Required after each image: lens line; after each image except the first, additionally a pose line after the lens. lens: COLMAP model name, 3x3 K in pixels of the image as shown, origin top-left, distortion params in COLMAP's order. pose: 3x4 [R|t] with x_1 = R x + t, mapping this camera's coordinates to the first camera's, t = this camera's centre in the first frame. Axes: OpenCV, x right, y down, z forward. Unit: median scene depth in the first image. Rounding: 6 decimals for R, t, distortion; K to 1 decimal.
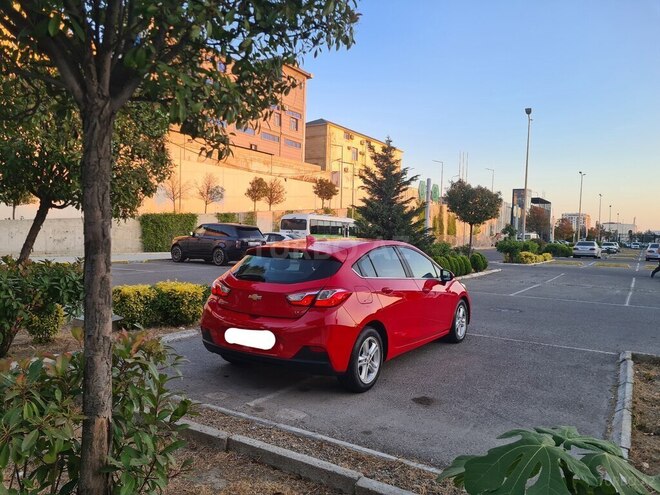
lens RADIAL K [[497.7, 0, 324.9], [0, 497.7, 256.7], [0, 0, 1]] dist [0.040212, -0.003625]
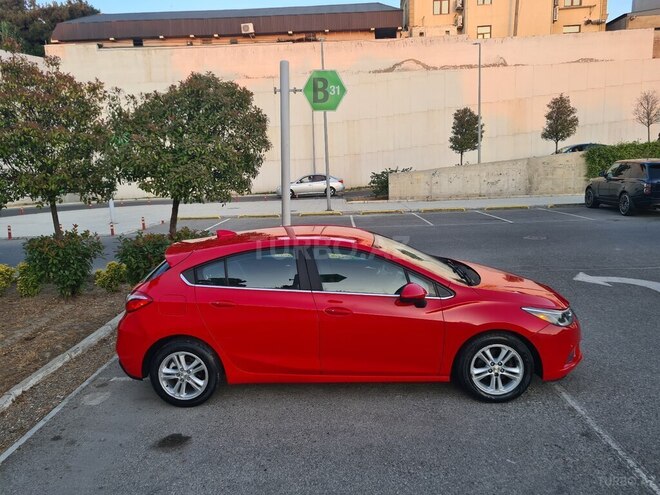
lens RADIAL K [[498.1, 0, 316.0], [0, 498.1, 239.6], [0, 0, 1]] dist [0.038382, -0.012764]
pose [[0.500110, 0.081252, -0.862142, 0.303116], [0.014358, 0.994674, 0.102071, -0.041098], [0.865843, -0.063425, 0.496280, 0.235960]]
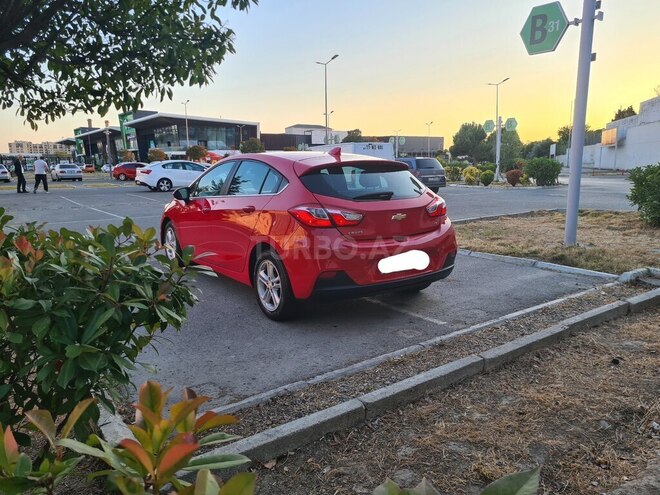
lens RADIAL K [[497.0, 0, 330.0], [0, 497.0, 247.5], [0, 0, 1]] dist [0.051328, -0.005990]
pose [[0.349923, -0.184349, 0.918460, -0.300338], [0.062097, 0.982854, 0.173616, -0.007628], [-0.934718, -0.003718, 0.355371, 0.240344]]
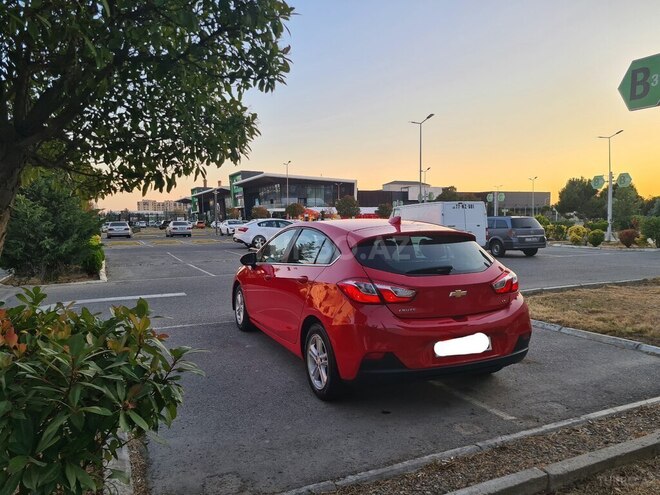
lens RADIAL K [[499.5, 0, 329.8], [0, 499.5, 254.6], [0, 0, 1]] dist [0.040223, -0.011227]
pose [[0.524000, -0.088807, 0.847076, -0.277179], [0.060734, 0.995913, 0.066841, -0.014153], [-0.849550, 0.016421, 0.527252, 0.225185]]
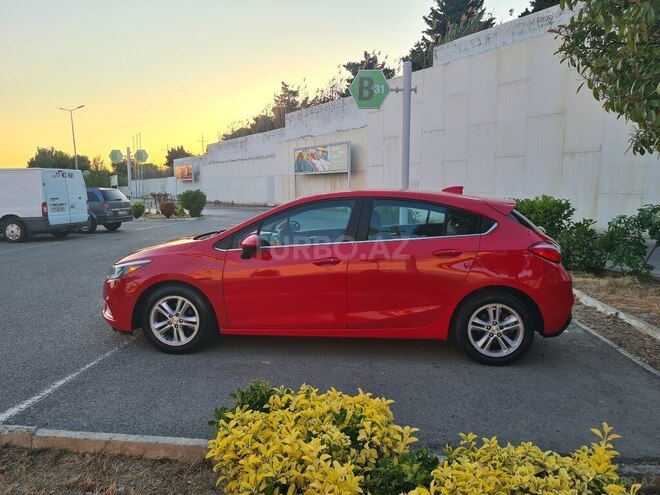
lens RADIAL K [[497.0, 0, 330.0], [0, 497.0, 247.5], [0, 0, 1]] dist [0.051328, -0.005990]
pose [[-0.501114, -0.122734, 0.856633, -0.240293], [0.027027, 0.987189, 0.157250, -0.028121], [-0.864959, 0.101952, -0.491377, 0.567541]]
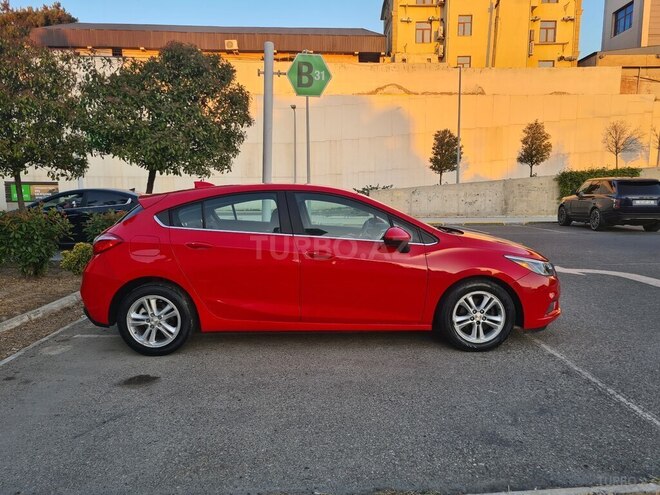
lens RADIAL K [[499.5, 0, 329.8], [0, 499.5, 254.6], [0, 0, 1]] dist [0.040223, -0.011227]
pose [[0.557605, 0.071167, -0.827050, 0.298684], [-0.018538, 0.997137, 0.073304, 0.006586], [0.829899, -0.025543, 0.557328, 0.236320]]
